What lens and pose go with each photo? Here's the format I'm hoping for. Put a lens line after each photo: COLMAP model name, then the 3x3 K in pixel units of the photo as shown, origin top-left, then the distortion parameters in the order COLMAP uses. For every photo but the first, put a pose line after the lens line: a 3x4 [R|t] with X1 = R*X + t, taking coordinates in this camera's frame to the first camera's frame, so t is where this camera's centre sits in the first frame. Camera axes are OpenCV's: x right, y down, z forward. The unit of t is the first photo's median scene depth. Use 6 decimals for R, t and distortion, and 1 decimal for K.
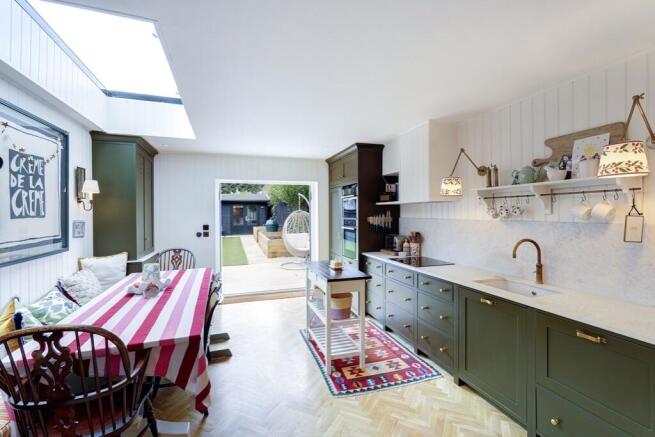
lens RADIAL K [[293.7, 0, 326.6], [0, 293.7, 214.5], [0, 0, 1]] dist [-0.000550, 0.001415]
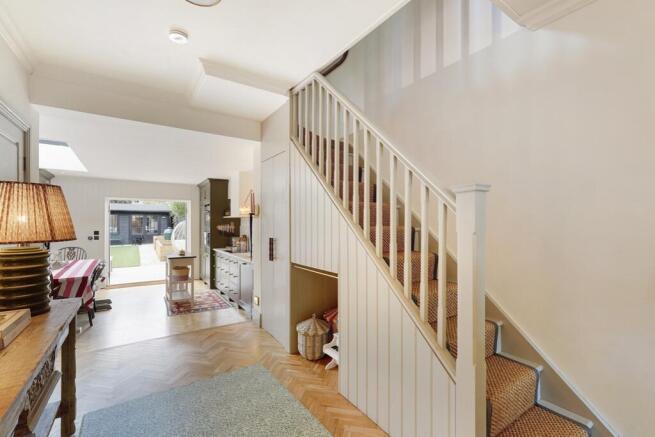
lens RADIAL K [[293.7, 0, 326.1], [0, 293.7, 220.7], [0, 0, 1]] dist [-0.000550, 0.001415]
pose [[0.966177, 0.010833, 0.257651, 0.446863], [-0.006640, 0.999831, -0.017139, 0.007600], [-0.257793, 0.014849, 0.966086, -0.990385]]
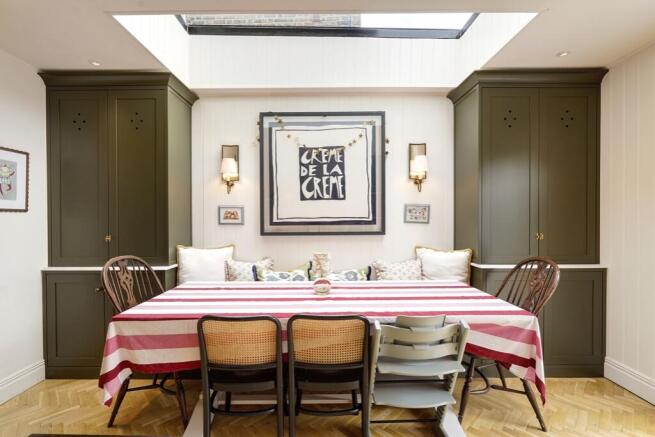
lens RADIAL K [[293.7, 0, 324.2], [0, 293.7, 224.1], [0, 0, 1]] dist [-0.000550, 0.001415]
pose [[-0.329377, 0.018012, -0.944027, 0.100612], [-0.002489, 0.999798, 0.019944, 0.069652], [0.944195, 0.008918, -0.329266, 1.125544]]
